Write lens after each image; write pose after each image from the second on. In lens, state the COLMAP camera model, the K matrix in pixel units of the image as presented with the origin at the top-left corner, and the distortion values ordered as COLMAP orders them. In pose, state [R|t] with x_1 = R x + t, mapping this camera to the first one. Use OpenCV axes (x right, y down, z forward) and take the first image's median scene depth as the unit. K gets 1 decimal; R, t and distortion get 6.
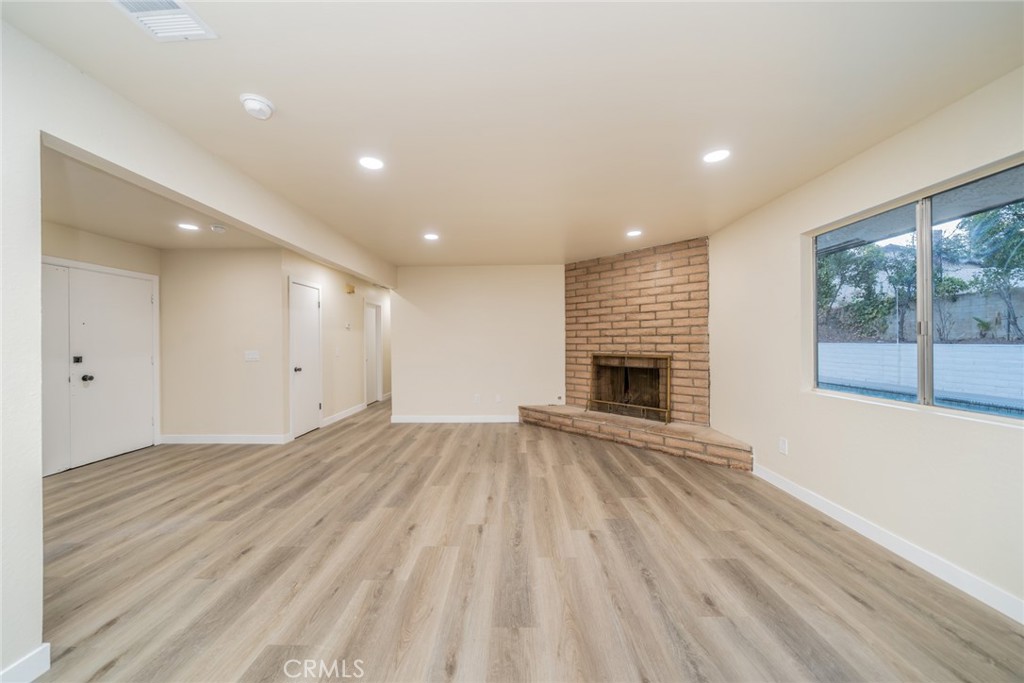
lens RADIAL K [[348.9, 0, 513.5], [0, 348.9, 343.6], [0, 0, 1]] dist [-0.006129, -0.000577]
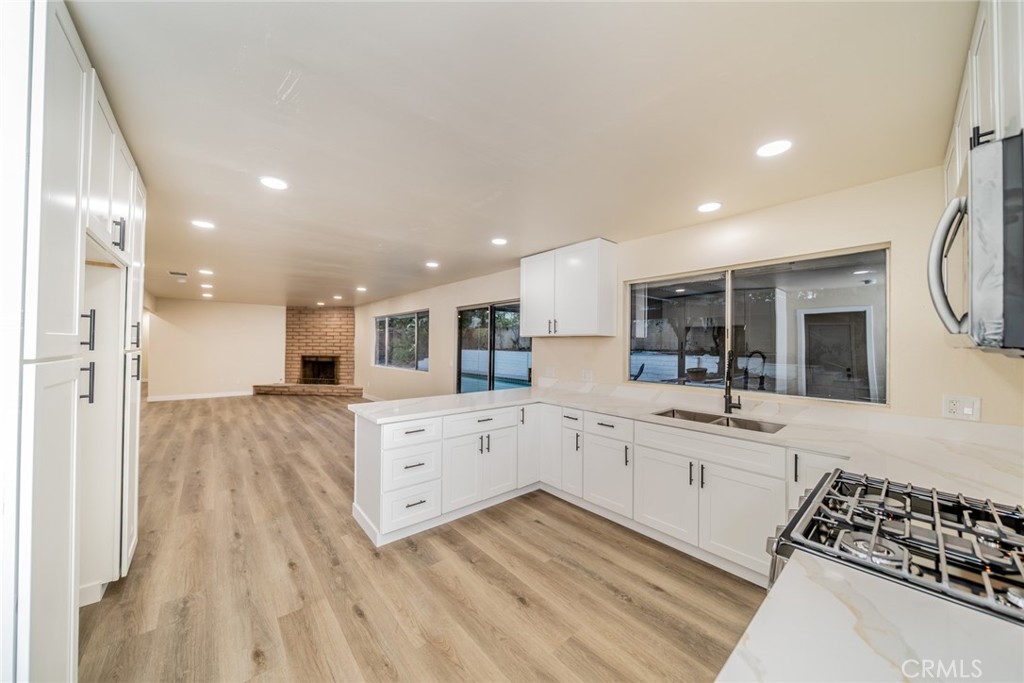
lens RADIAL K [[348.9, 0, 507.7], [0, 348.9, 342.6], [0, 0, 1]] dist [-0.006129, -0.000577]
pose [[0.753176, 0.021224, 0.657476, -0.221751], [-0.013321, 0.999767, -0.017014, -0.026237], [-0.657684, 0.004056, 0.753283, -1.453476]]
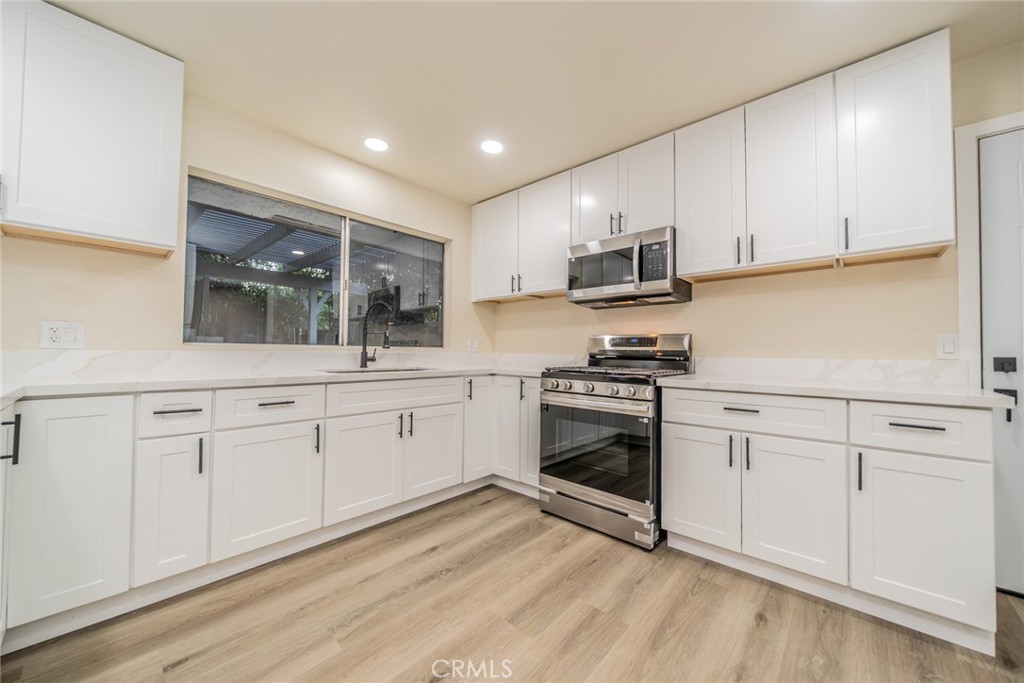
lens RADIAL K [[372.5, 0, 532.4], [0, 372.5, 341.5], [0, 0, 1]] dist [-0.004215, -0.000783]
pose [[-0.760814, 0.016286, 0.648765, -0.141921], [0.001021, 0.999714, -0.023900, 0.054991], [-0.648969, -0.017521, -0.760613, -0.951345]]
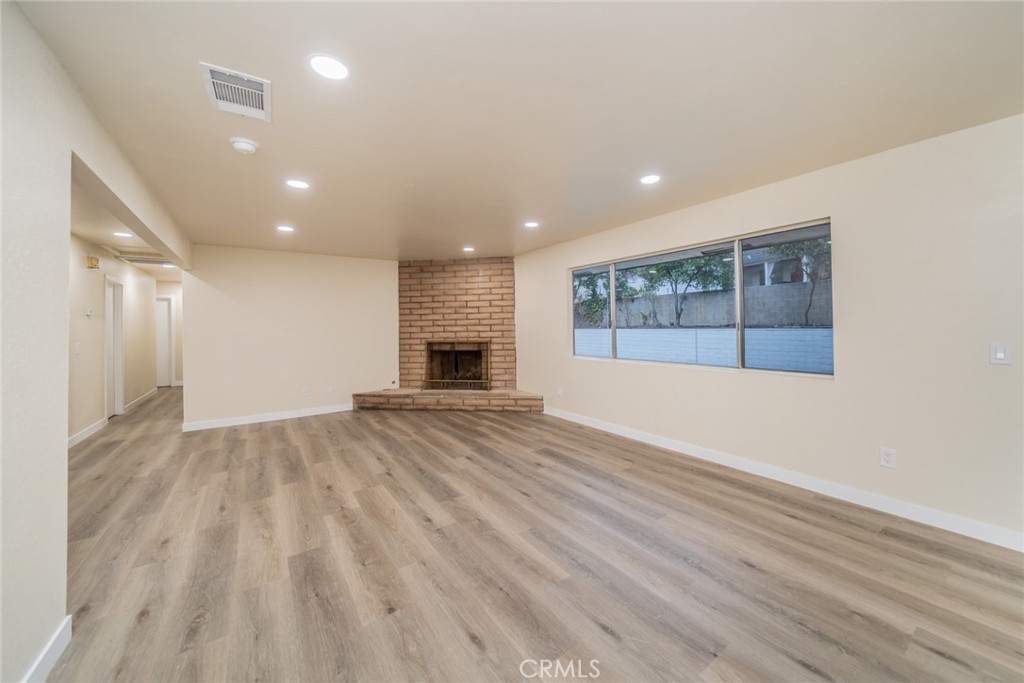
lens RADIAL K [[372.5, 0, 536.2], [0, 372.5, 329.7], [0, 0, 1]] dist [-0.004215, -0.000783]
pose [[0.799664, -0.010637, 0.600354, -0.270524], [0.012867, 0.999917, 0.000578, -0.004967], [-0.600310, 0.007263, 0.799734, -0.260424]]
